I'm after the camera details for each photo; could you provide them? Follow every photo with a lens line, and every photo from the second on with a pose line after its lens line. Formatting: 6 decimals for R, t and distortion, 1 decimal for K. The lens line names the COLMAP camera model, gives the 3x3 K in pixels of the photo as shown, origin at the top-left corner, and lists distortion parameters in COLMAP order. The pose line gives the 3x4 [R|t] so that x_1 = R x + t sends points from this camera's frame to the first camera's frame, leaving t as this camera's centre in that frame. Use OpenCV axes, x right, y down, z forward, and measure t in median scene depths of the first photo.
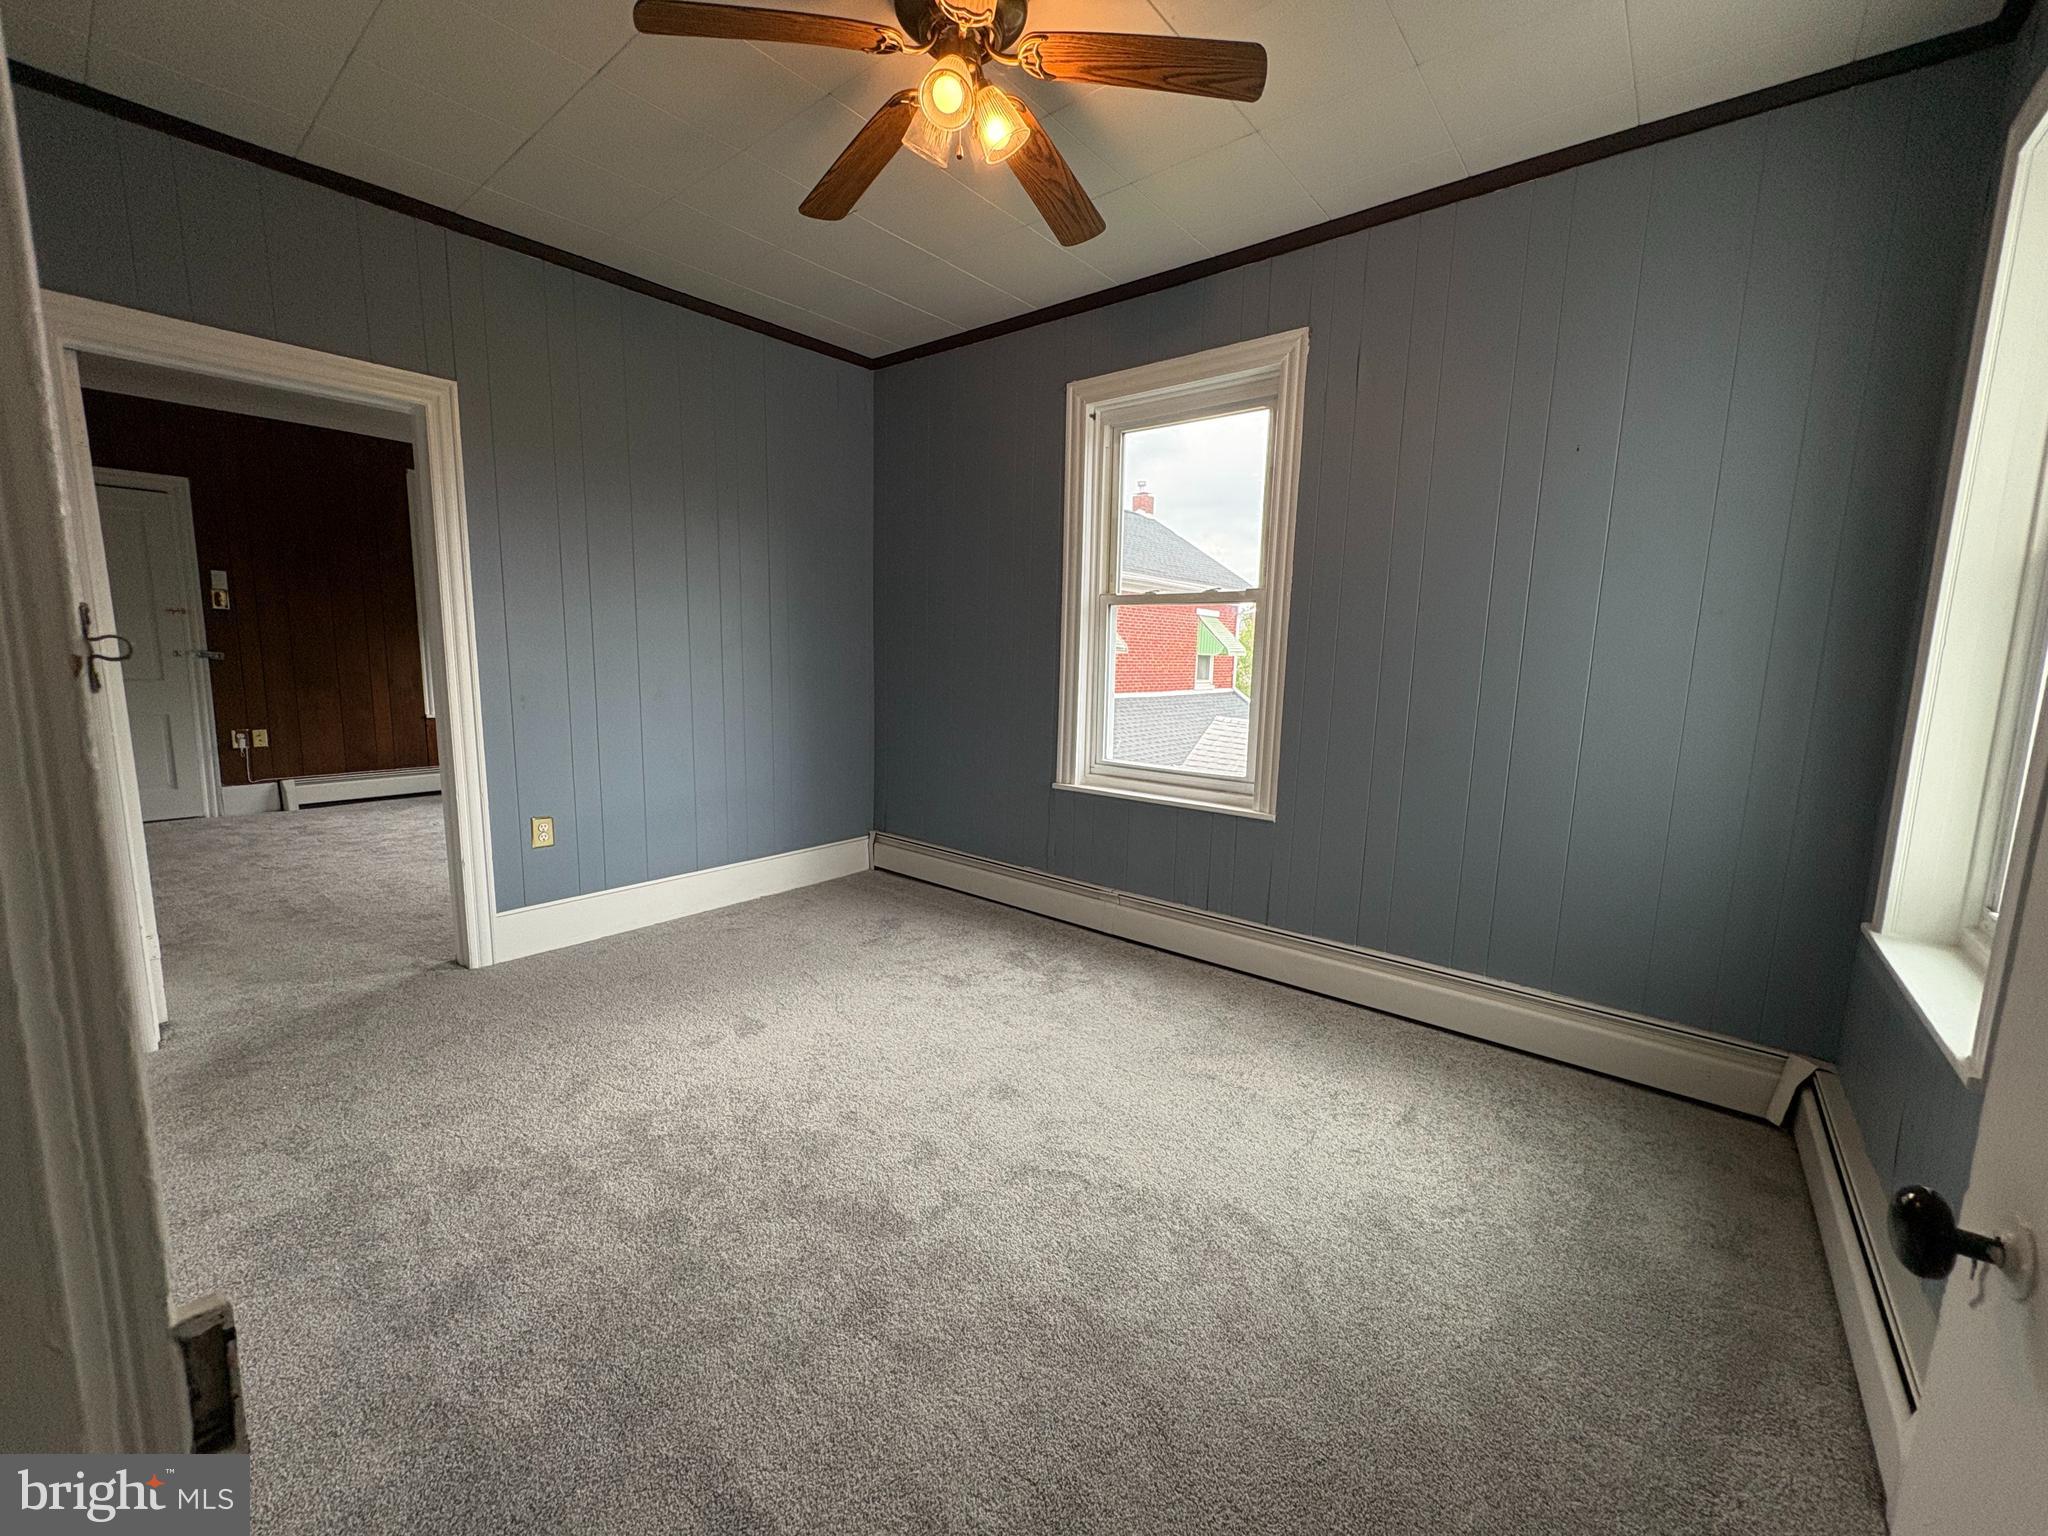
lens RADIAL K [[811.9, 0, 1030.5], [0, 811.9, 765.8], [0, 0, 1]] dist [-0.001738, -0.000262]
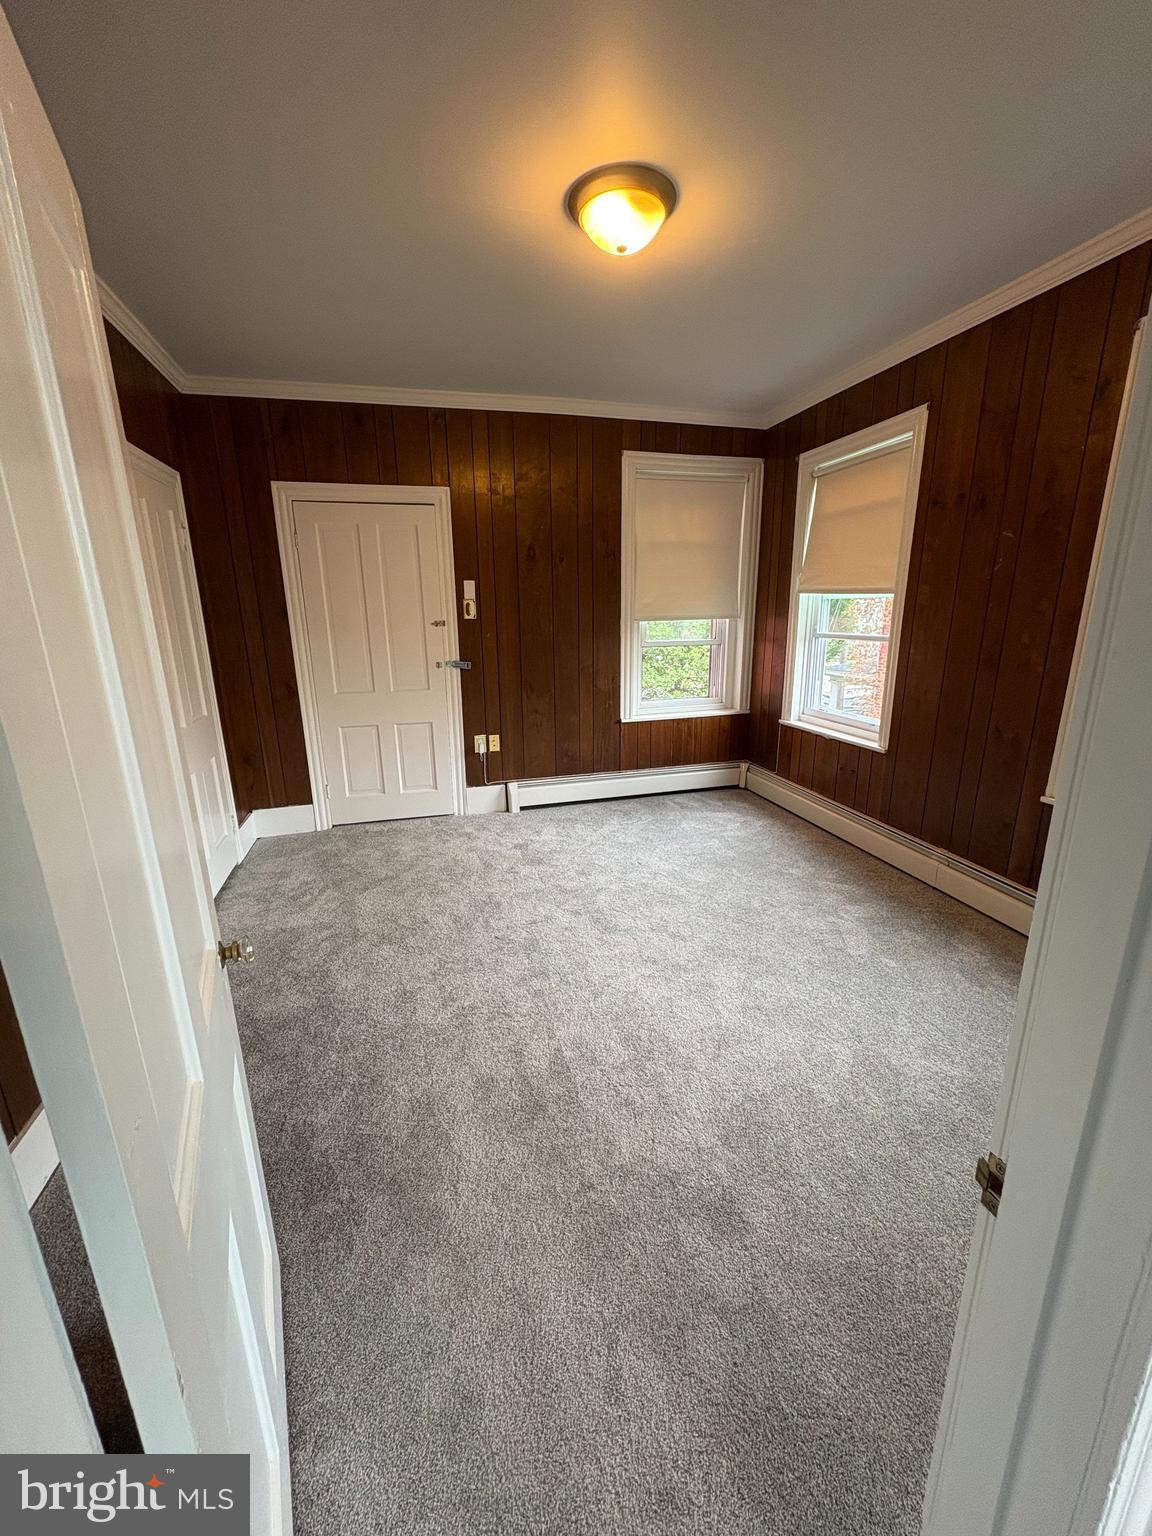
lens RADIAL K [[608.9, 0, 574.4], [0, 608.9, 767.0], [0, 0, 1]] dist [-0.001738, -0.000262]
pose [[0.814985, 0.118662, -0.567203, -0.426162], [-0.048320, 0.989317, 0.137542, -0.117933], [0.577464, -0.084687, 0.812012, 0.428690]]
